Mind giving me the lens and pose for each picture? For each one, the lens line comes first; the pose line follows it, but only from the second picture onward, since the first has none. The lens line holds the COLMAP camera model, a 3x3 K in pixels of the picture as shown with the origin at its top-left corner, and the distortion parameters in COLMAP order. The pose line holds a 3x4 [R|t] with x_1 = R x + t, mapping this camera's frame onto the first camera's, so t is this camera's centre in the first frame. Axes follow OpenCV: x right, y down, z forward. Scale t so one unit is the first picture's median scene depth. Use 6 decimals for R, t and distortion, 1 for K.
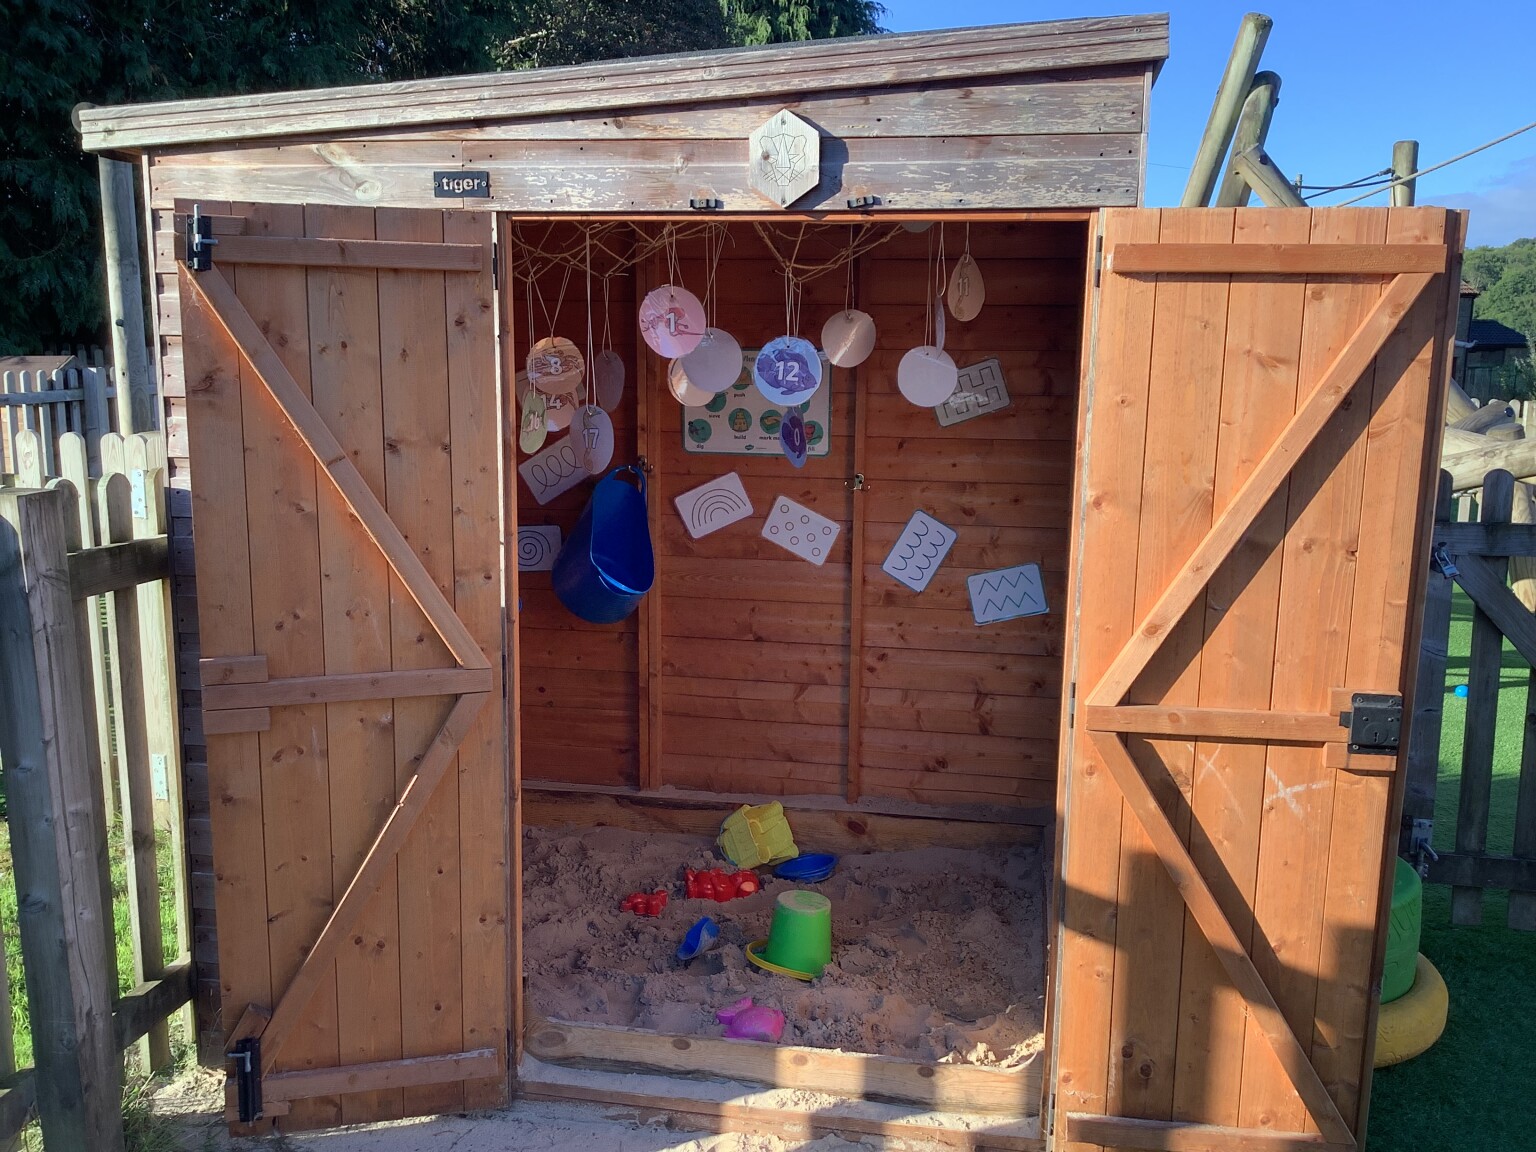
lens RADIAL K [[1374.0, 0, 768.1], [0, 1374.0, 588.1], [0, 0, 1]] dist [0.056140, -0.094643]
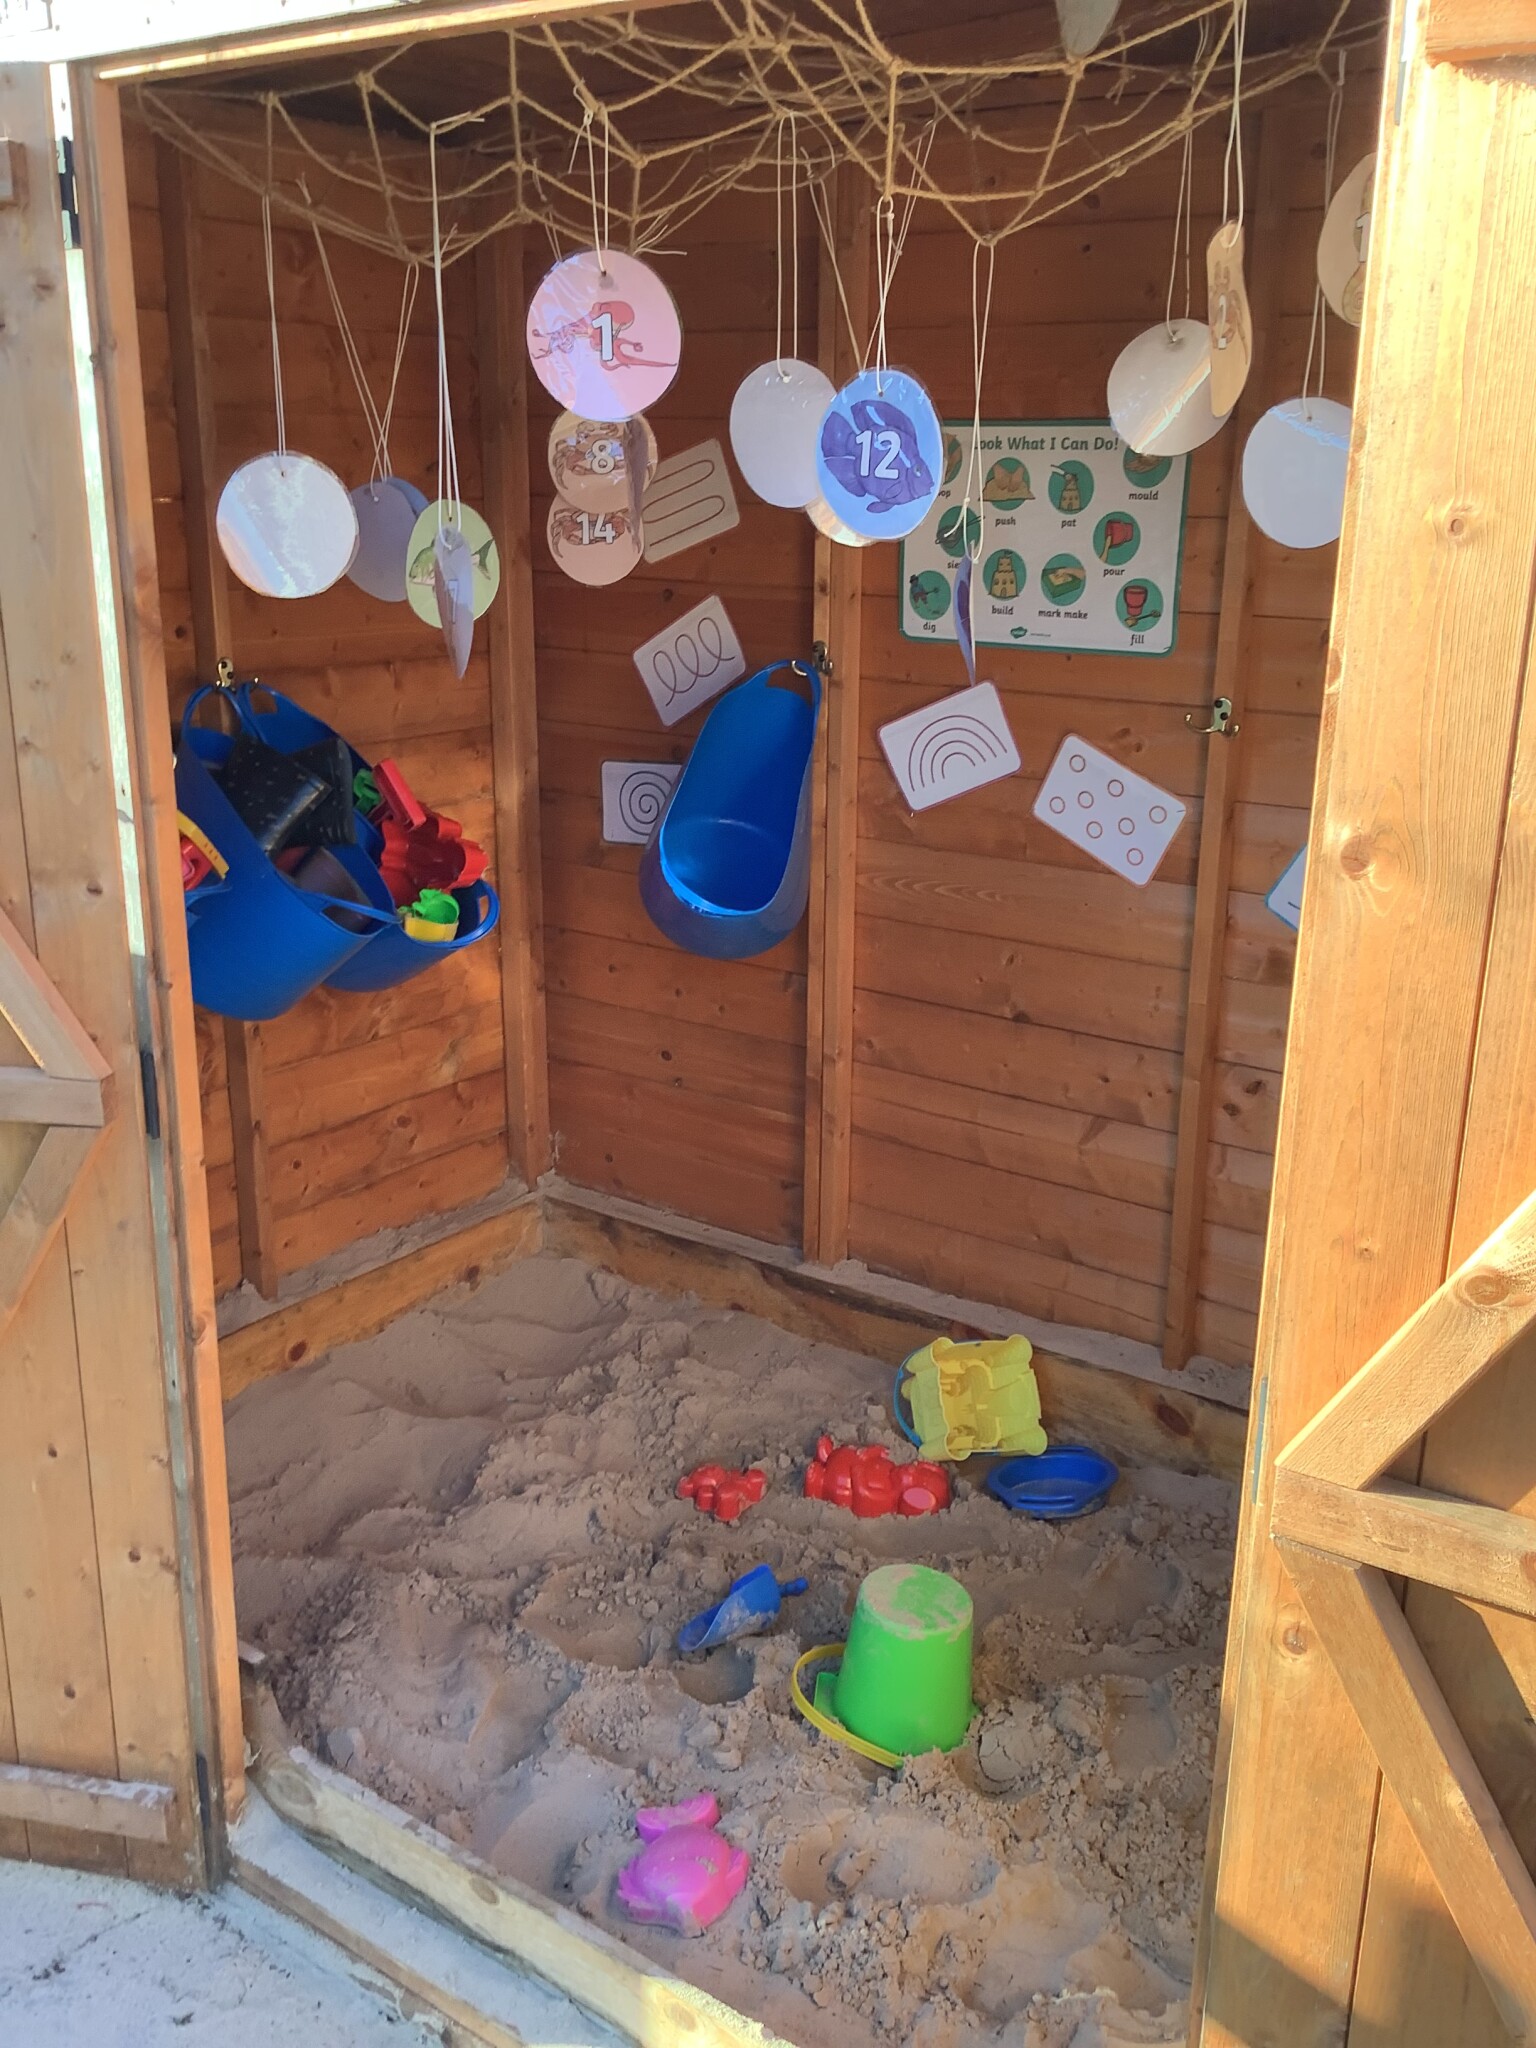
lens RADIAL K [[1832.1, 0, 771.9], [0, 1832.1, 1004.0], [0, 0, 1]] dist [0.056140, -0.094643]
pose [[0.909617, 0.119460, -0.397903, 0.182341], [-0.076722, 0.989596, 0.121712, -0.044132], [0.408303, -0.080184, 0.909318, 0.358527]]
